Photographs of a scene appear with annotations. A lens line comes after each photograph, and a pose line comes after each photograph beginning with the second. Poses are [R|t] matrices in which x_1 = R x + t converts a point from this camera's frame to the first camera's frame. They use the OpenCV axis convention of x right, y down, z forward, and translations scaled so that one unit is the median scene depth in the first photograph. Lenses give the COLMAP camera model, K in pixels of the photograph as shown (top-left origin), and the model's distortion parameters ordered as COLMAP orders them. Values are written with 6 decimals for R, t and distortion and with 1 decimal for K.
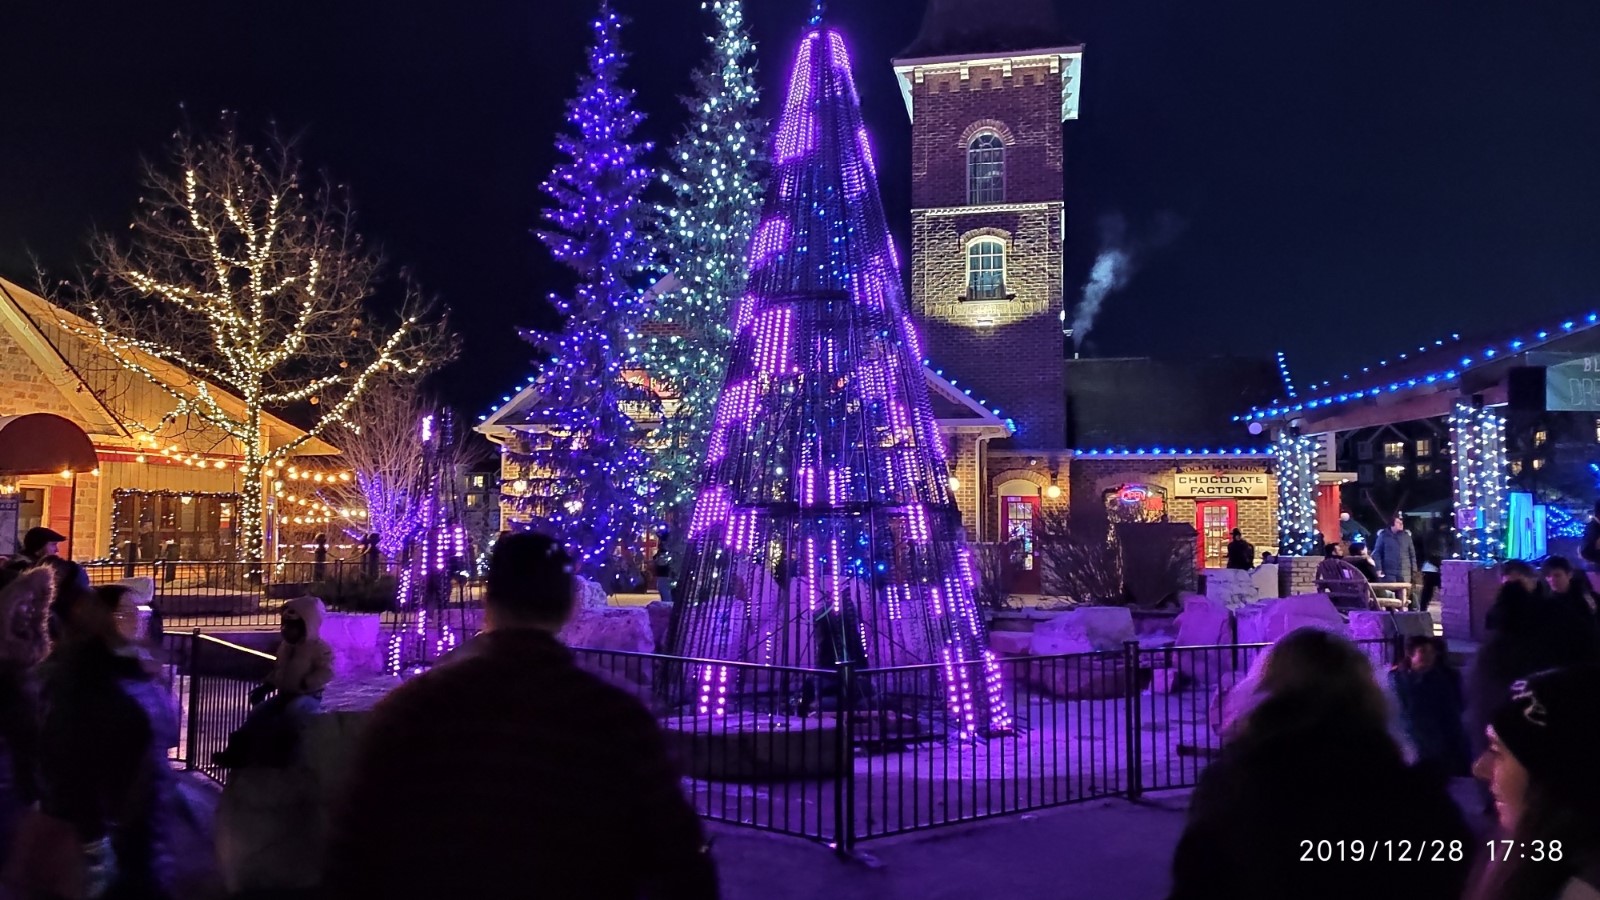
lens RADIAL K [[1194.8, 0, 801.7], [0, 1194.8, 460.0], [0, 0, 1]] dist [0.090778, -0.109988]
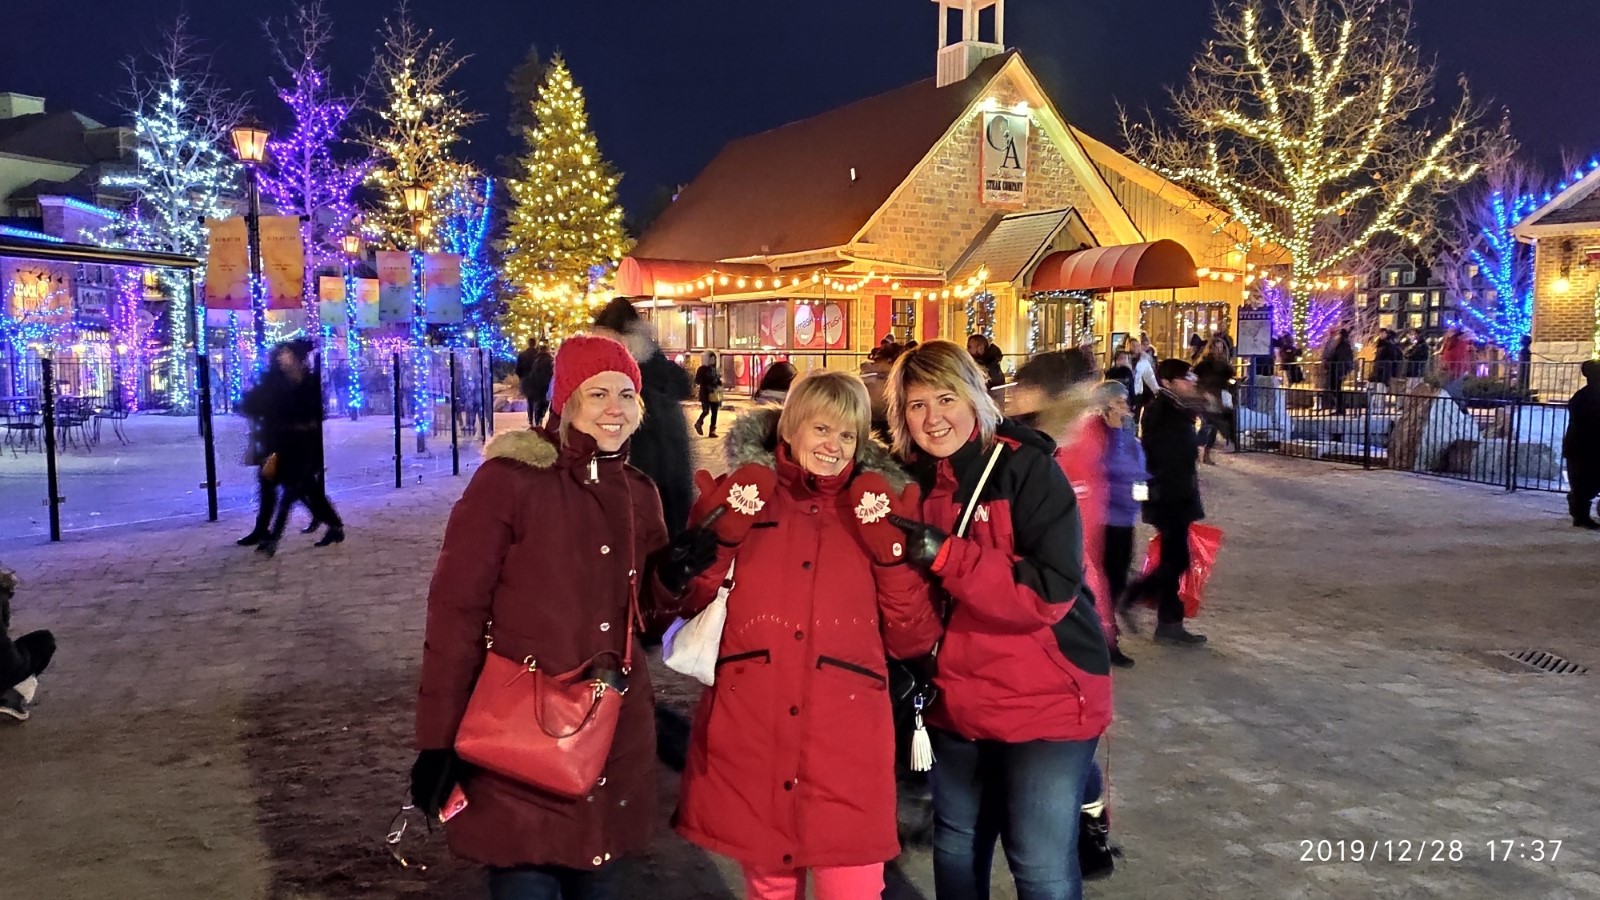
lens RADIAL K [[1194.8, 0, 801.7], [0, 1194.8, 460.0], [0, 0, 1]] dist [0.090778, -0.109988]
pose [[0.841092, 0.046713, -0.538871, -0.238710], [0.040746, 0.987961, 0.149241, -0.013676], [0.539355, -0.147483, 0.829063, -0.210072]]
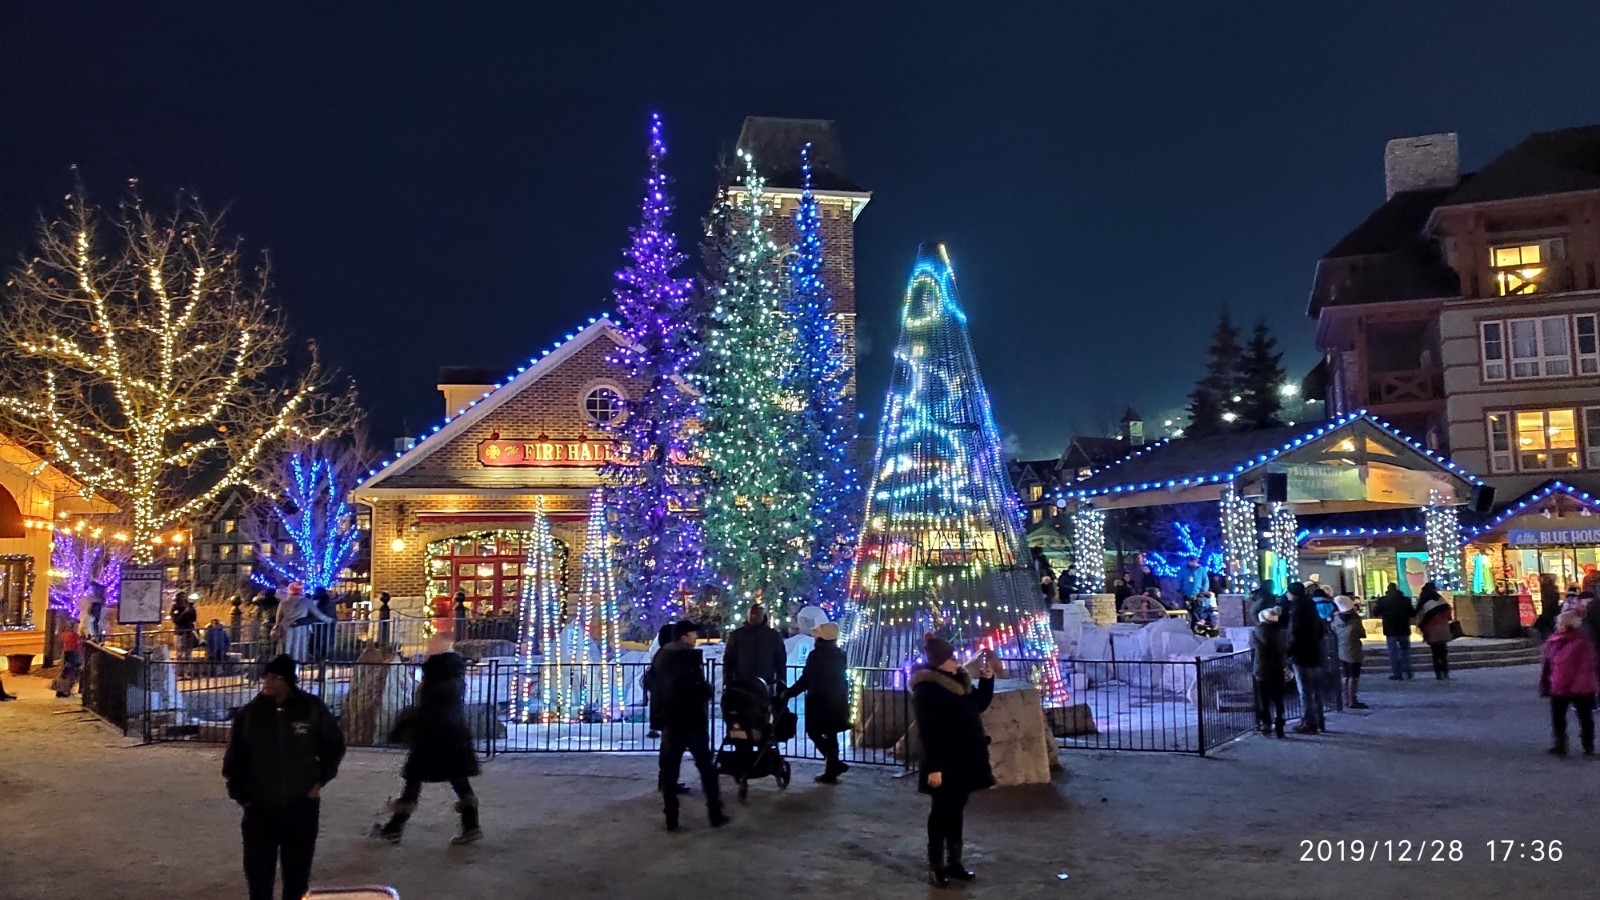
lens RADIAL K [[1194.8, 0, 801.7], [0, 1194.8, 460.0], [0, 0, 1]] dist [0.090778, -0.109988]
pose [[0.929586, 0.019312, 0.368098, -0.331445], [-0.005268, 0.999221, -0.039119, -0.016401], [-0.368567, 0.034425, 0.928964, -0.143433]]
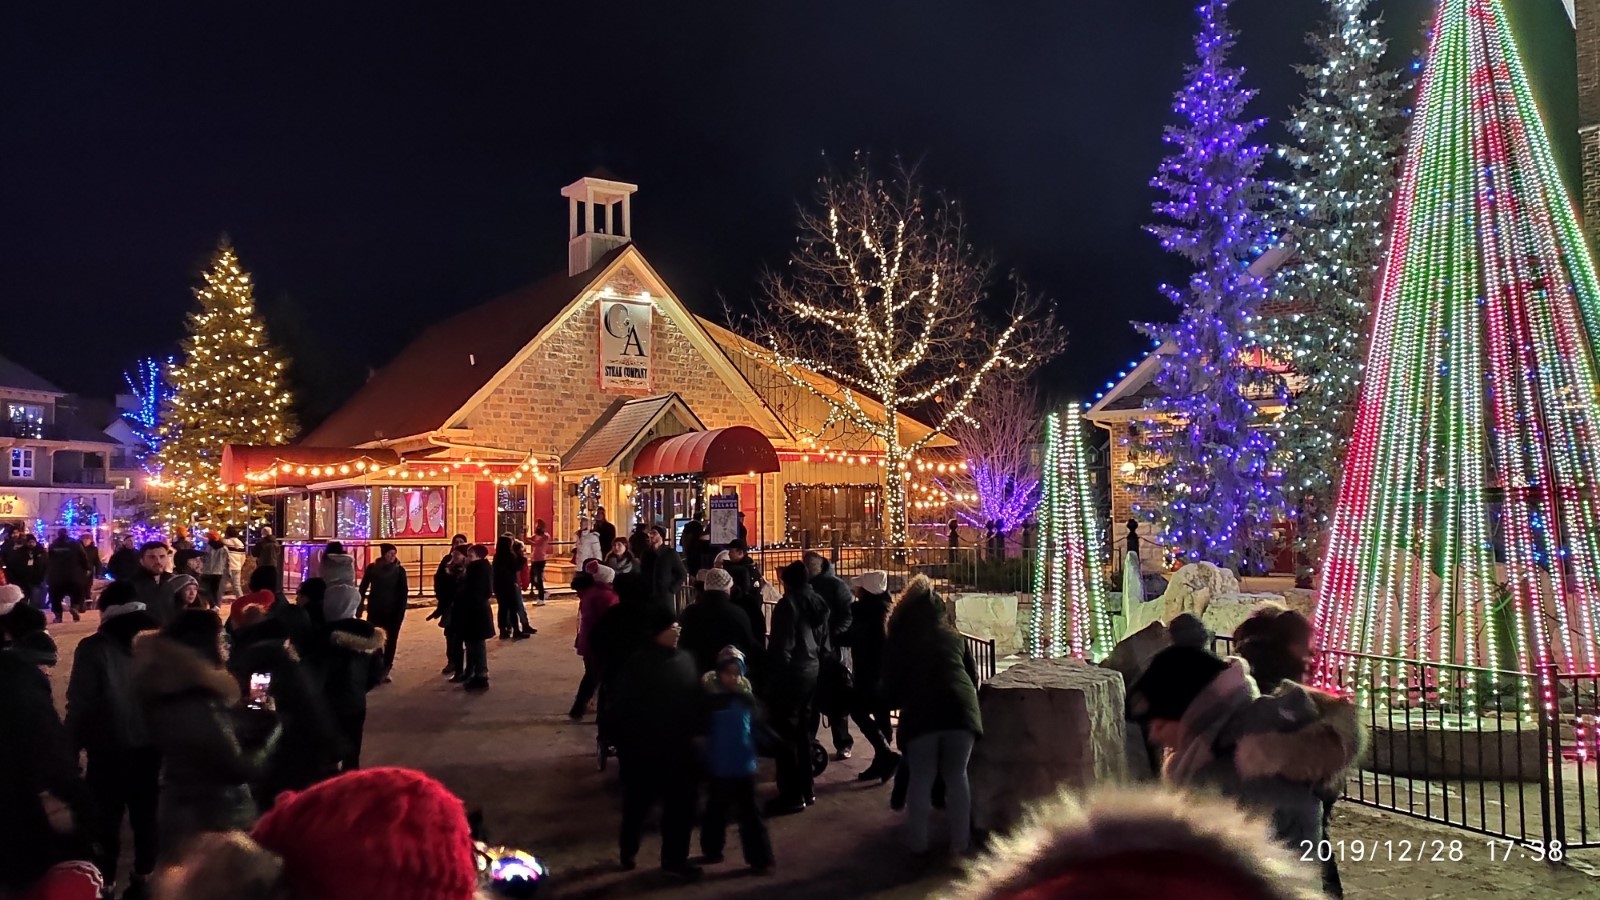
lens RADIAL K [[1194.8, 0, 801.7], [0, 1194.8, 460.0], [0, 0, 1]] dist [0.090778, -0.109988]
pose [[0.885324, -0.039723, -0.463275, -0.008546], [0.048366, 0.998807, 0.006787, -0.008030], [0.462453, -0.028415, 0.886189, -0.035772]]
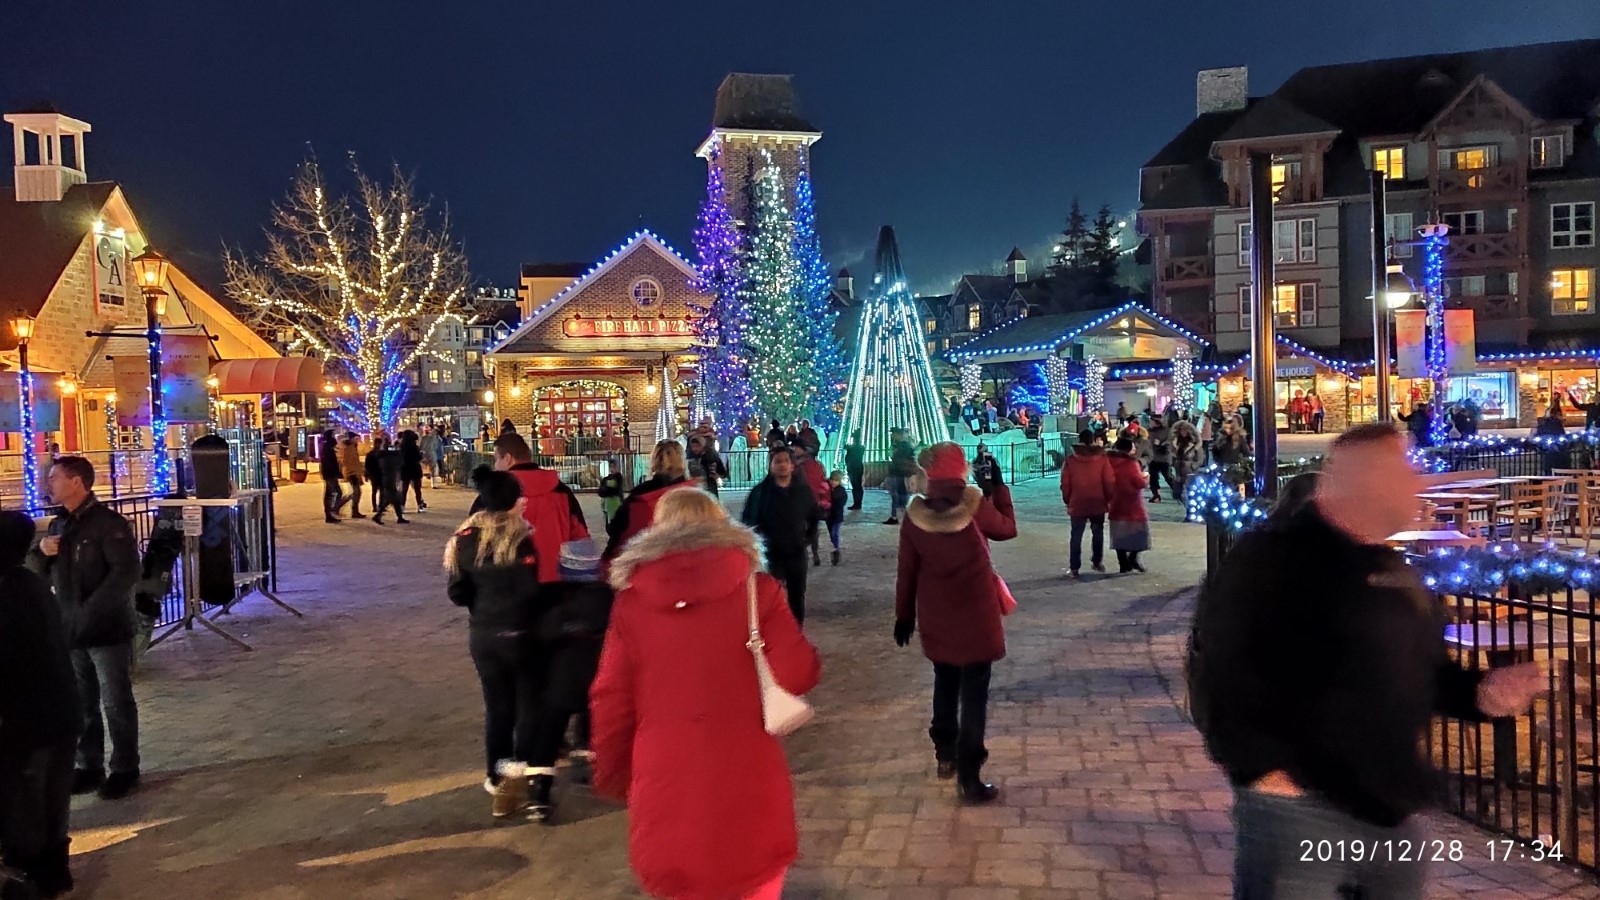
lens RADIAL K [[1194.8, 0, 801.7], [0, 1194.8, 460.0], [0, 0, 1]] dist [0.090778, -0.109988]
pose [[0.893436, -0.051468, 0.446232, -0.683020], [0.005312, 0.994555, 0.104076, -0.058415], [-0.449159, -0.090615, 0.888845, -0.663830]]
